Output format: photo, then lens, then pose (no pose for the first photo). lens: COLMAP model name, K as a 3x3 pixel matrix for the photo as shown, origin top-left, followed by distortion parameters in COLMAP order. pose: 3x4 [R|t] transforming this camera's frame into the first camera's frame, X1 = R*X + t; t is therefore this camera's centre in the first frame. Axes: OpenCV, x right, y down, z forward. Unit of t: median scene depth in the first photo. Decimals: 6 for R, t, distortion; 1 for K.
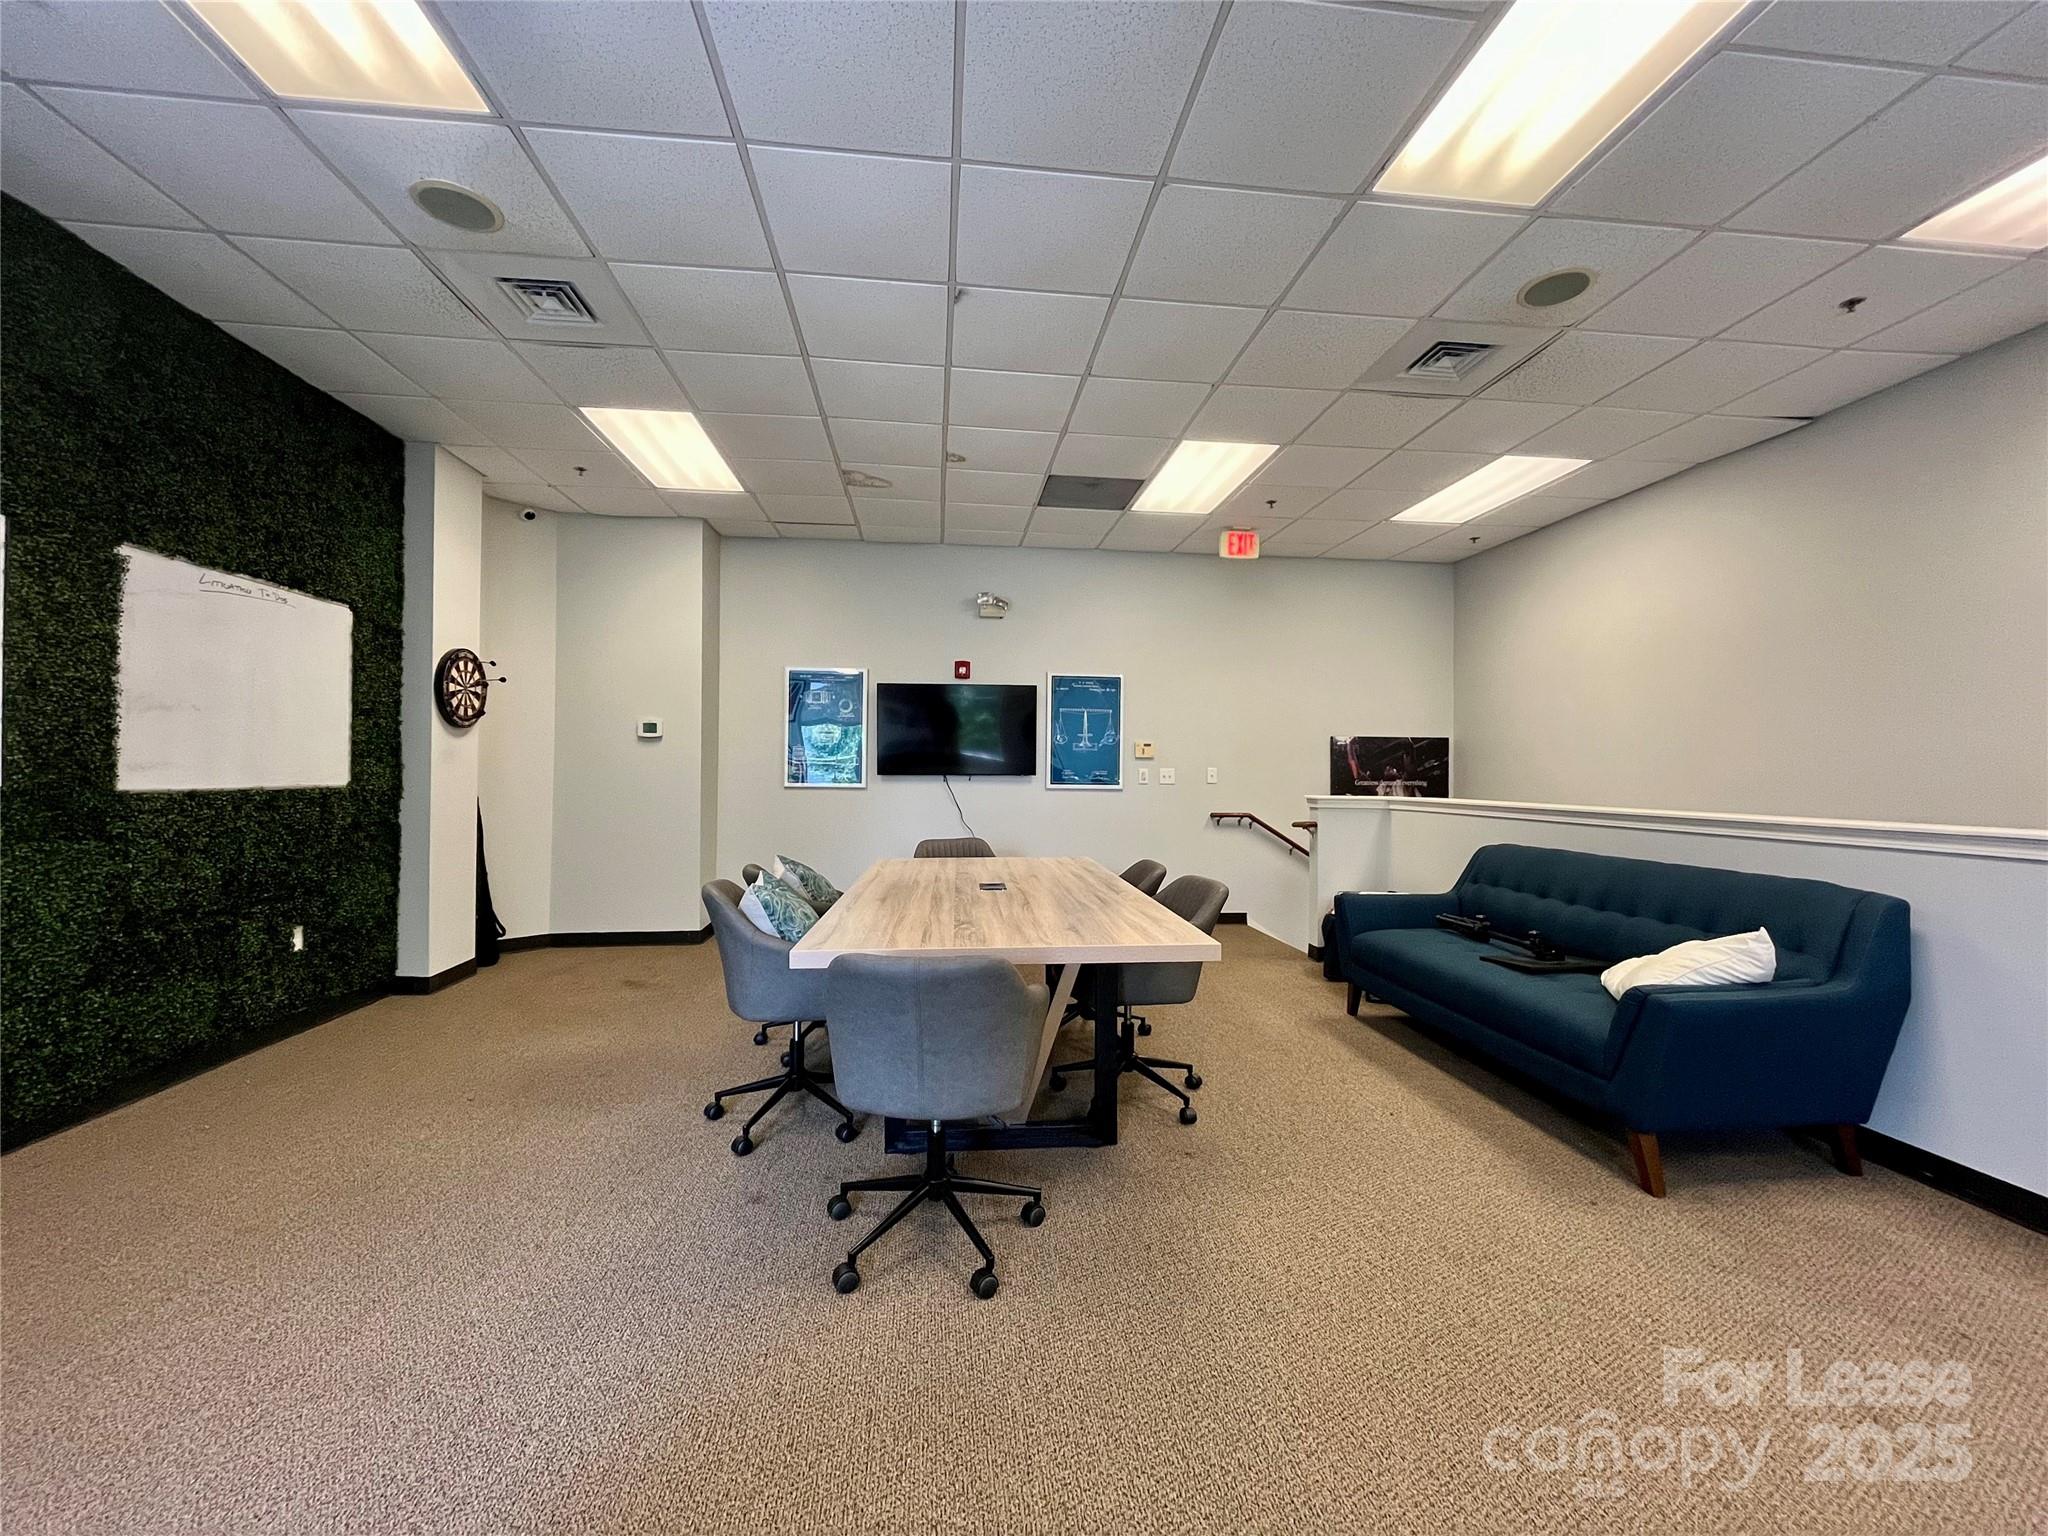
lens RADIAL K [[822.9, 0, 1027.0], [0, 822.9, 762.6], [0, 0, 1]] dist [-0.003320, -0.000708]
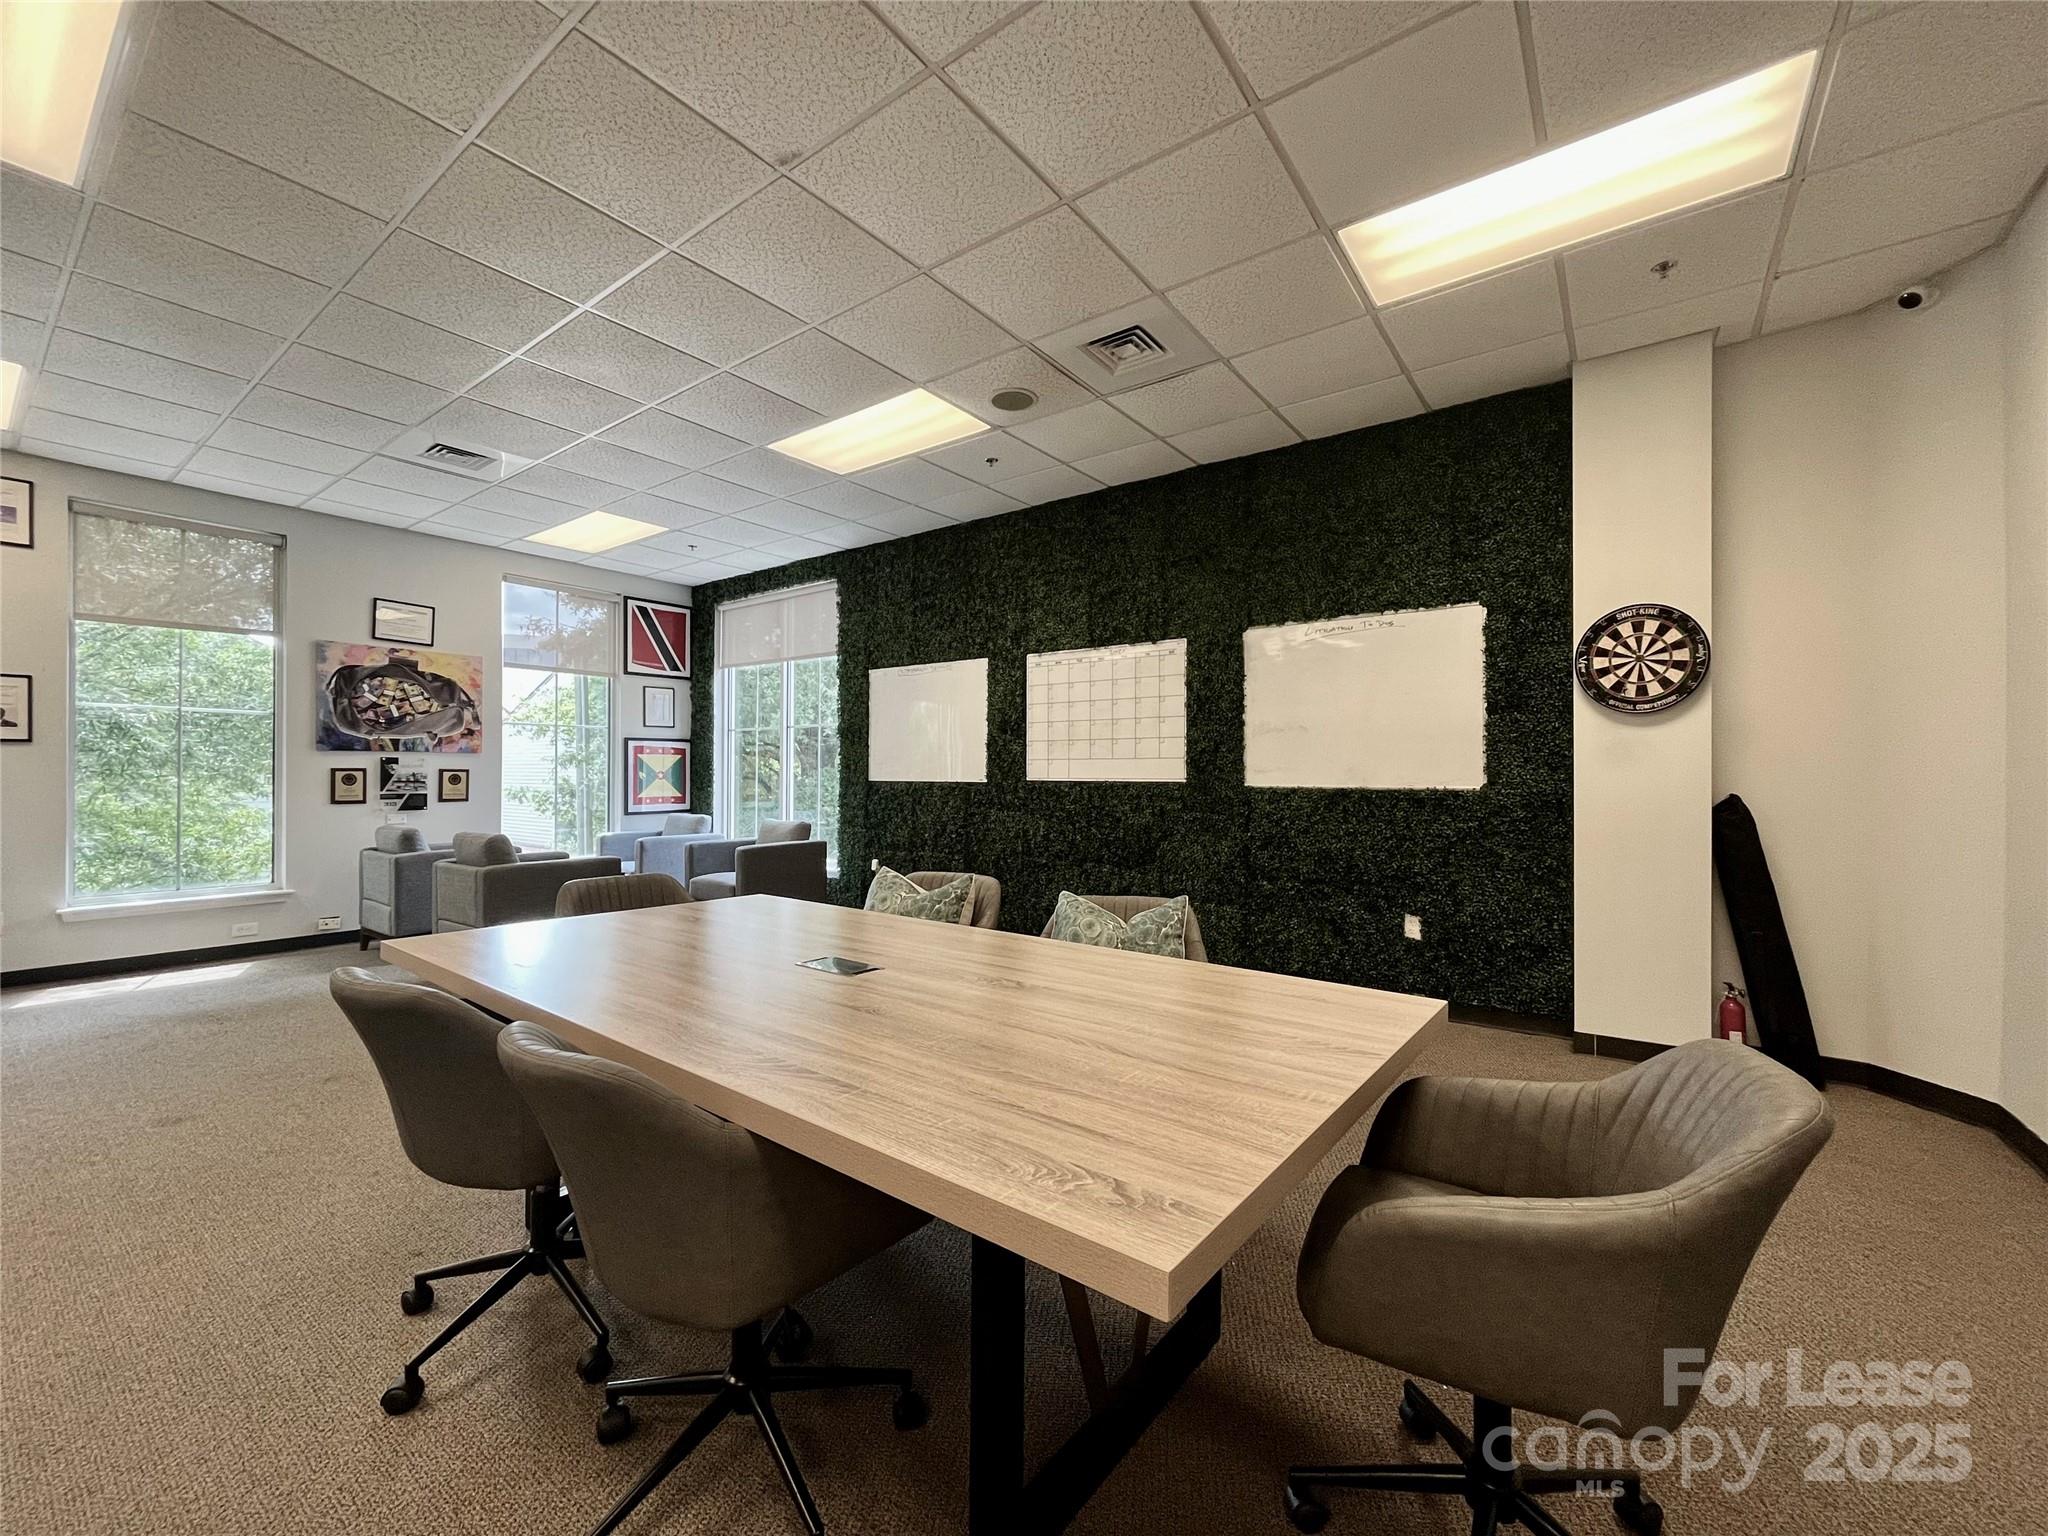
lens RADIAL K [[822.9, 0, 1023.5], [0, 822.9, 766.5], [0, 0, 1]] dist [-0.003320, -0.000708]
pose [[-0.681900, -0.003162, -0.731438, 0.241816], [0.011641, 0.999817, -0.015175, 0.010085], [0.731352, -0.018862, -0.681739, 1.259379]]
